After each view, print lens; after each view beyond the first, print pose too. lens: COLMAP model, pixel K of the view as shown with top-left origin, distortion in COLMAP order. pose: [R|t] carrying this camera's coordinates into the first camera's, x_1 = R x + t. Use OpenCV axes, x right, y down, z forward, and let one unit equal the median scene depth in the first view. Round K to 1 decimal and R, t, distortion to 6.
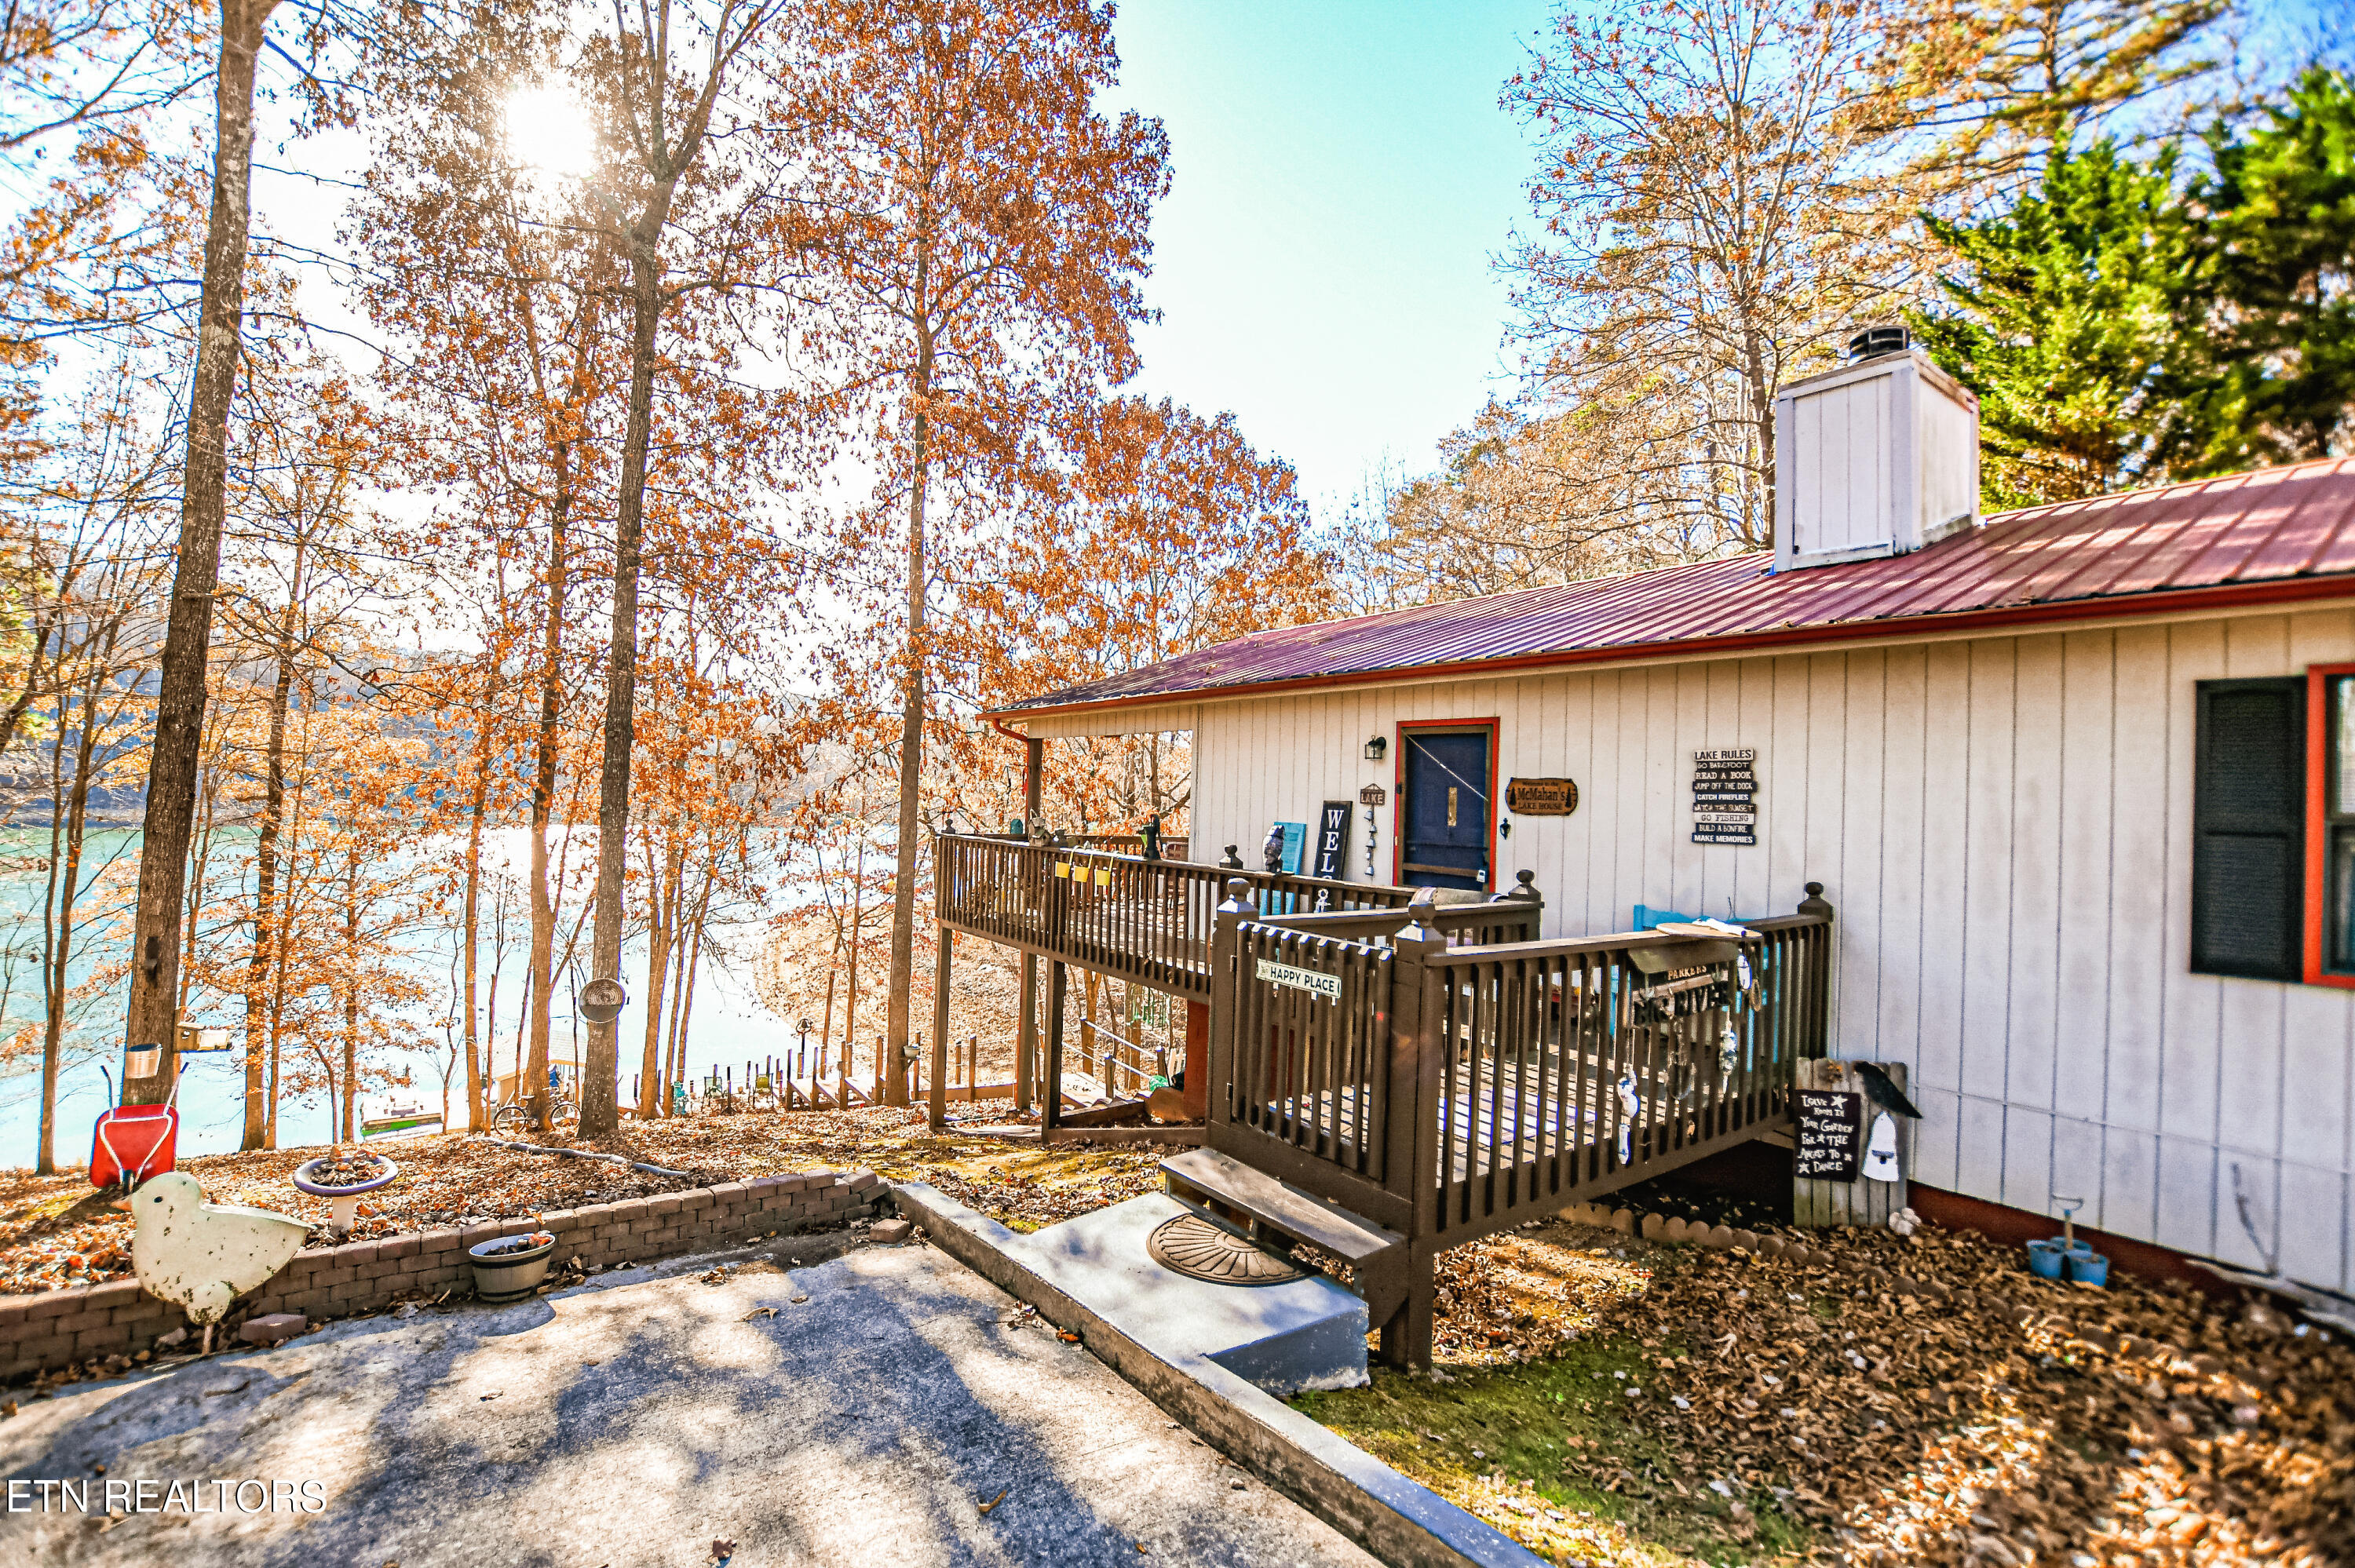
lens RADIAL K [[1047.2, 0, 1158.4], [0, 1047.2, 780.2], [0, 0, 1]] dist [-0.028132, 0.003105]
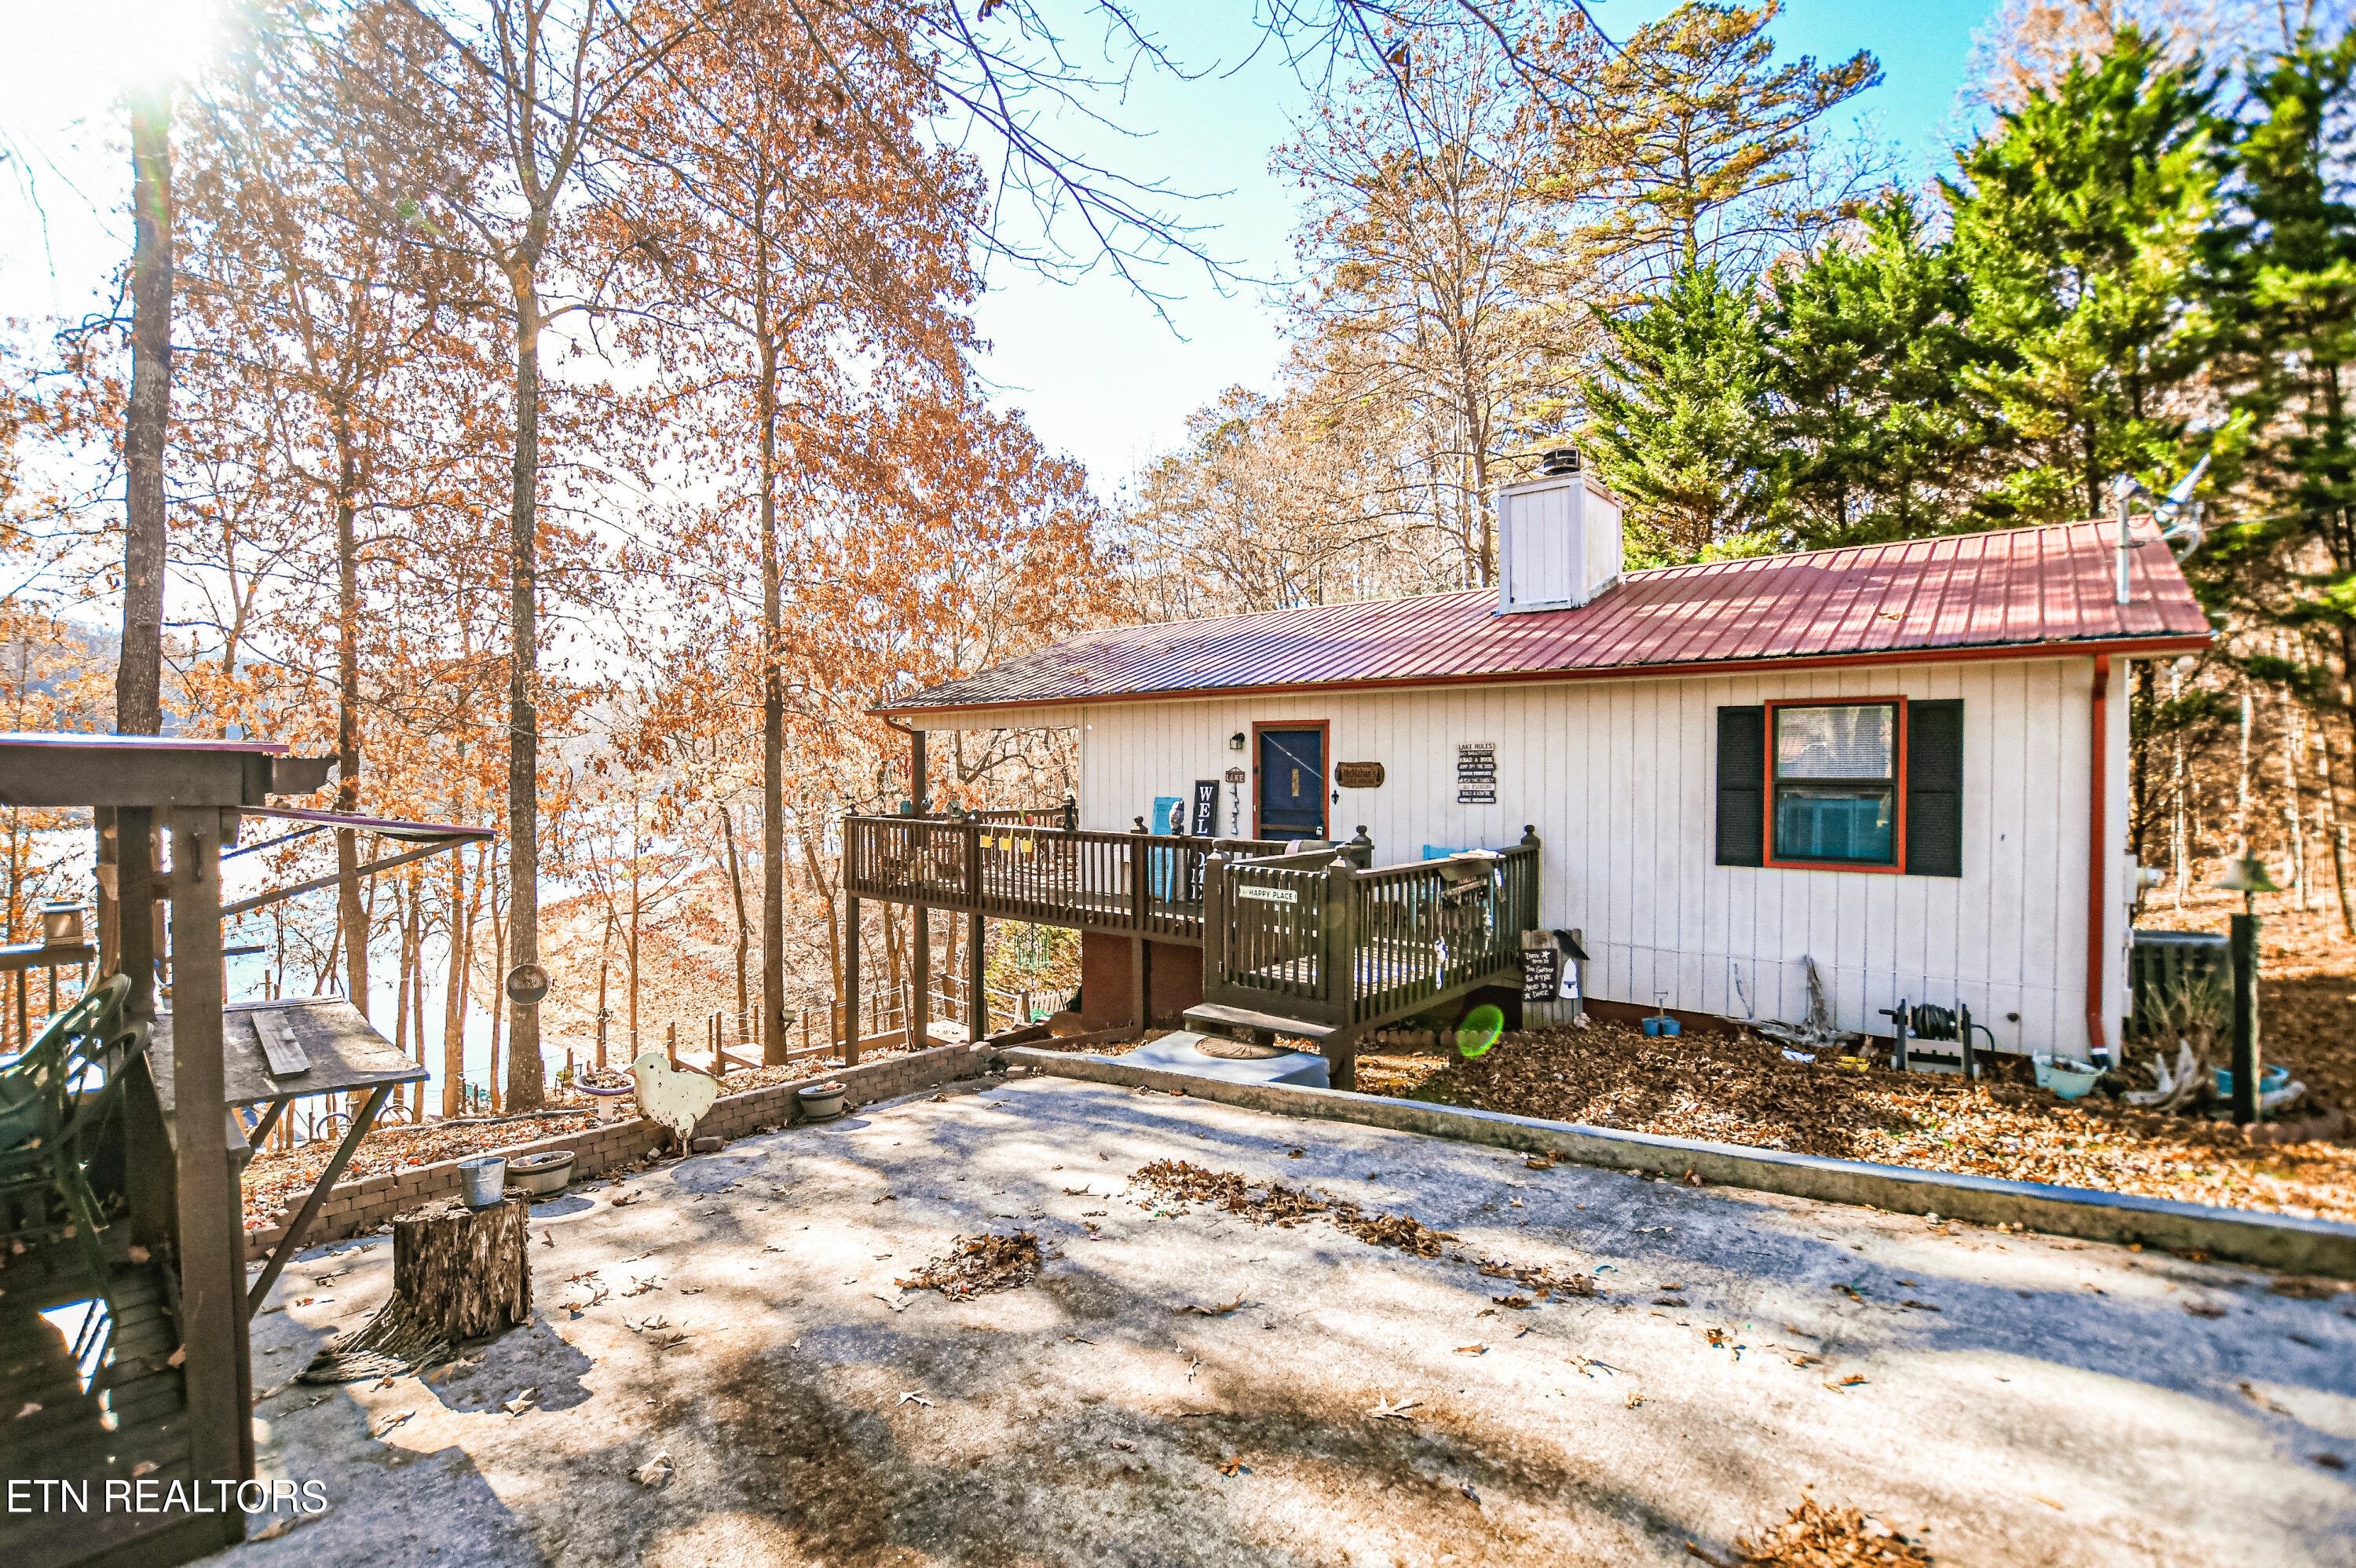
lens RADIAL K [[1054.1, 0, 1163.0], [0, 1054.1, 785.2], [0, 0, 1]] dist [-0.019138, 0.000119]
pose [[0.970001, -0.037877, 0.240131, -0.216614], [0.028424, 0.998683, 0.042712, -0.034172], [-0.241433, -0.034605, 0.969800, -0.313061]]
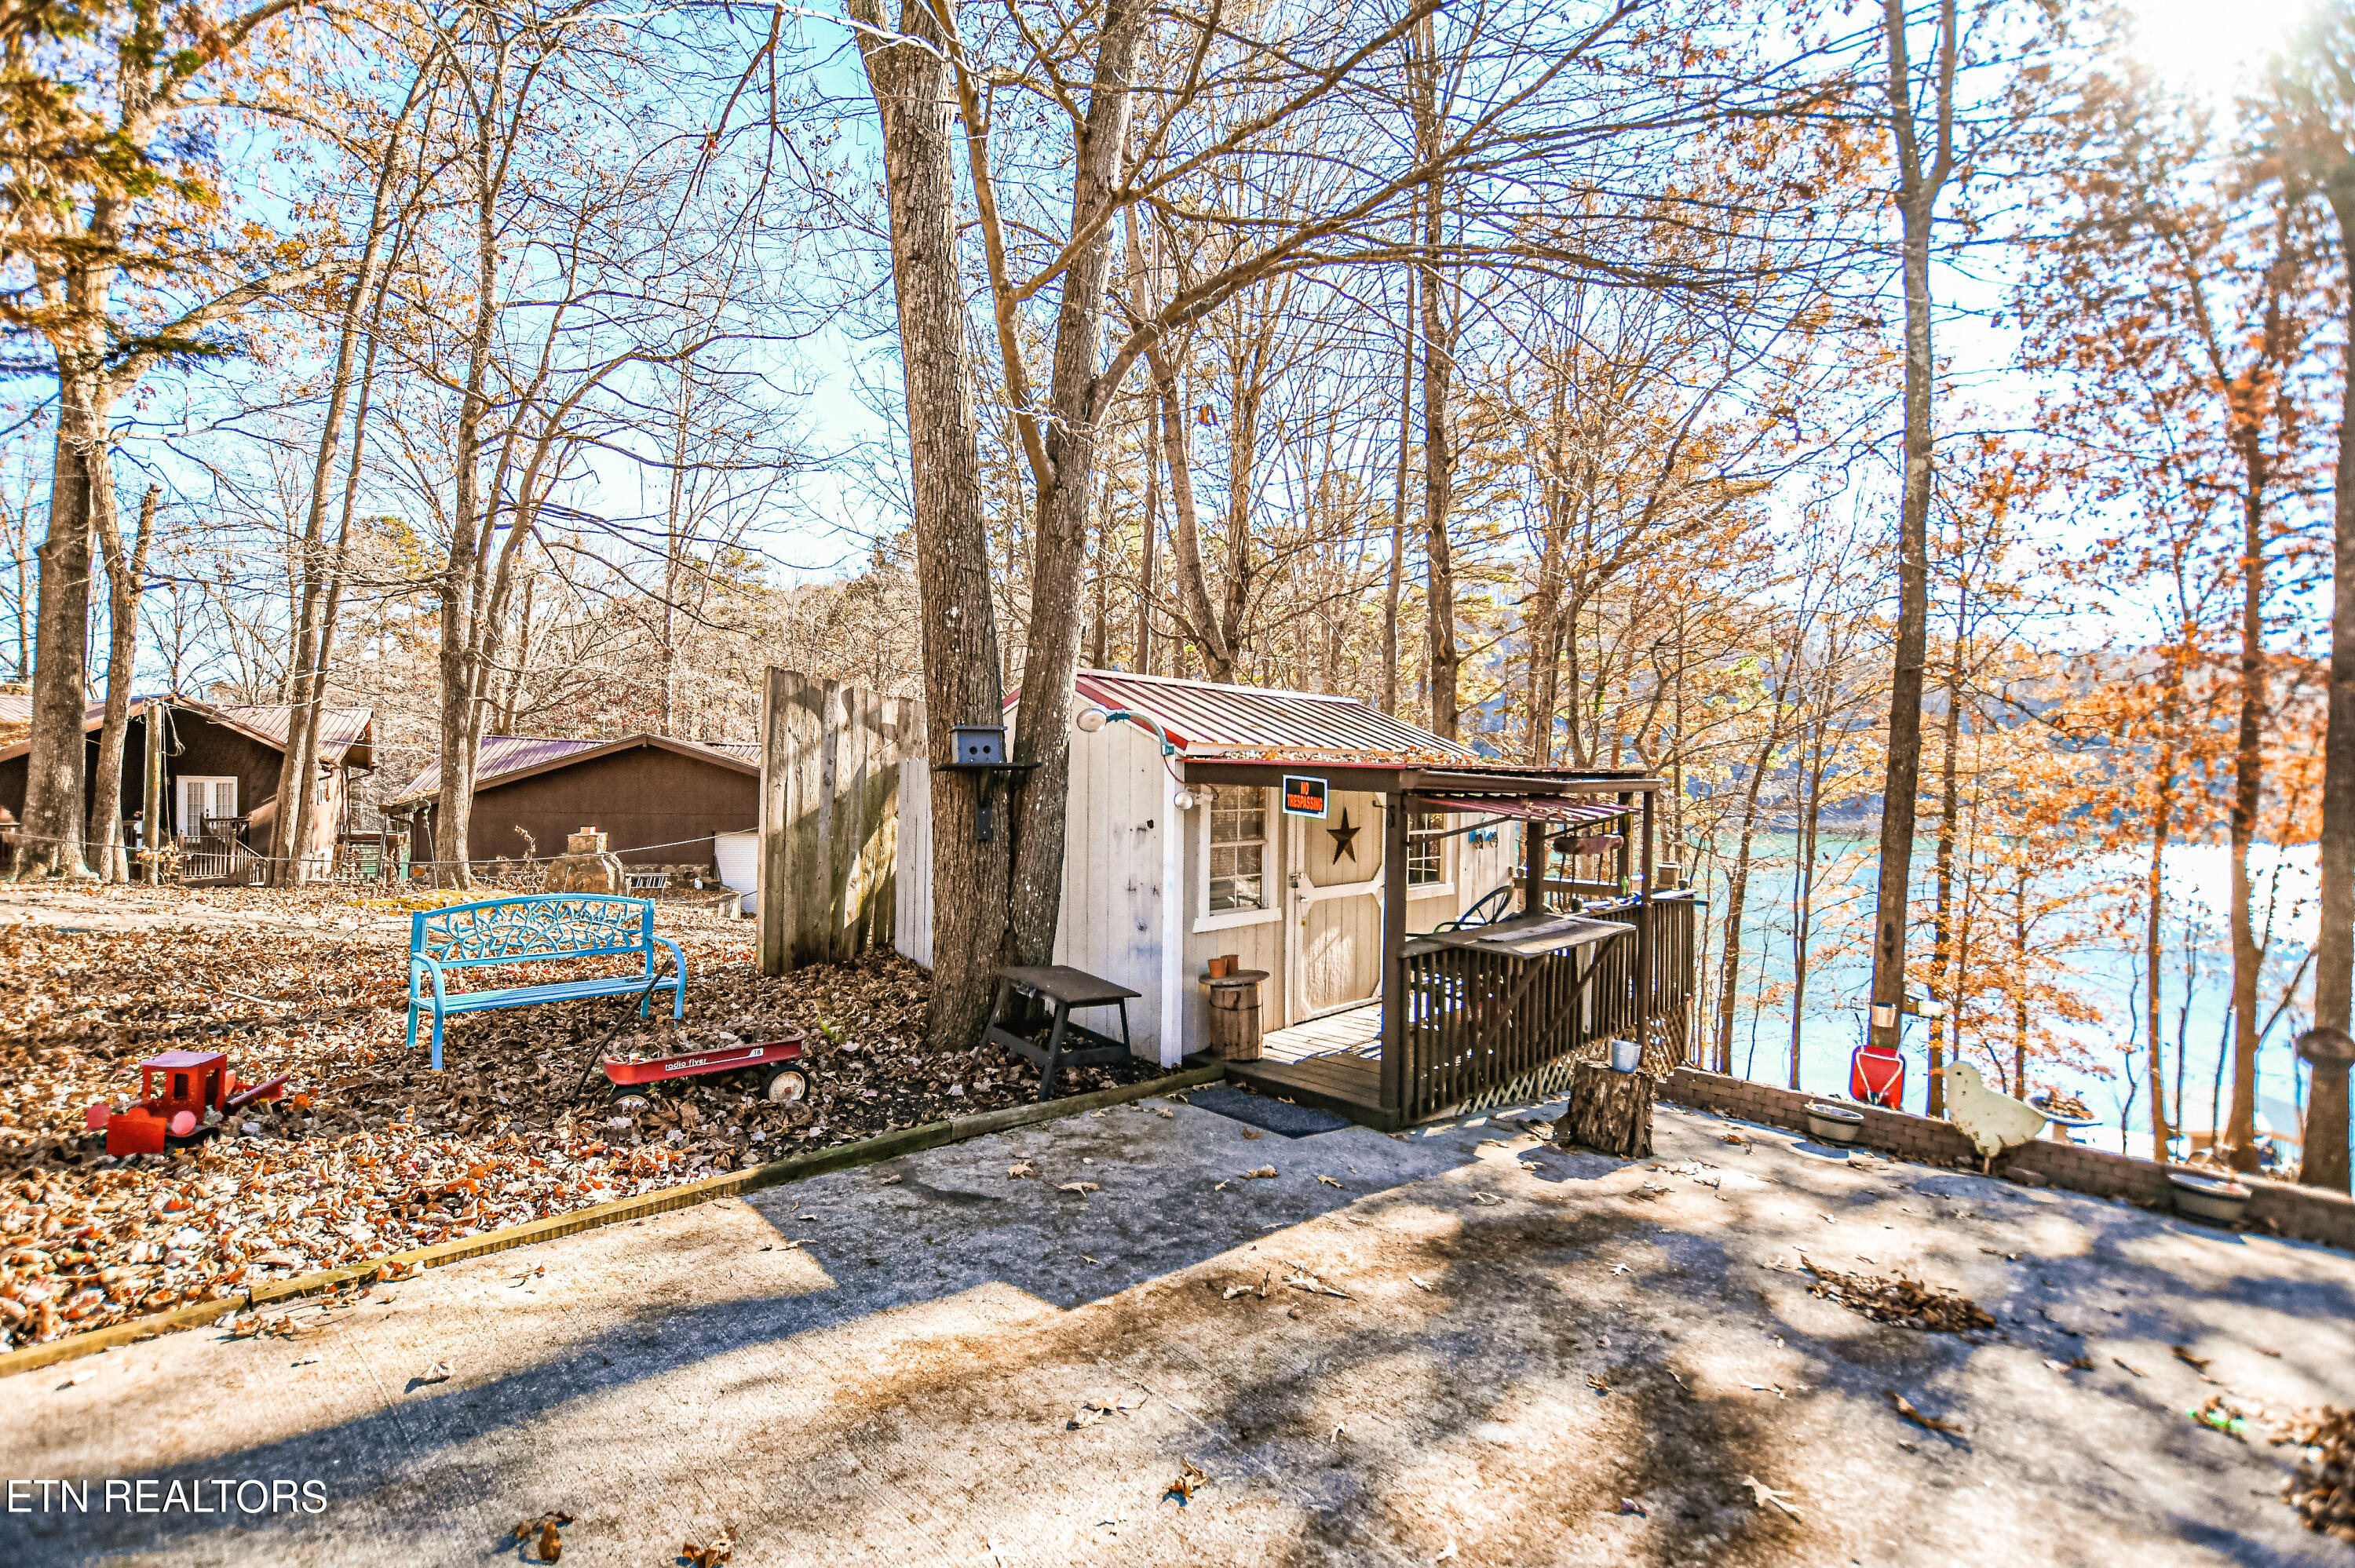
lens RADIAL K [[1047.2, 0, 1158.4], [0, 1047.2, 780.2], [0, 0, 1]] dist [-0.028132, 0.003105]
pose [[0.214062, -0.021628, -0.976581, 0.159541], [0.010351, 0.999749, -0.019872, -0.020628], [0.976765, -0.005855, 0.214232, -0.252535]]
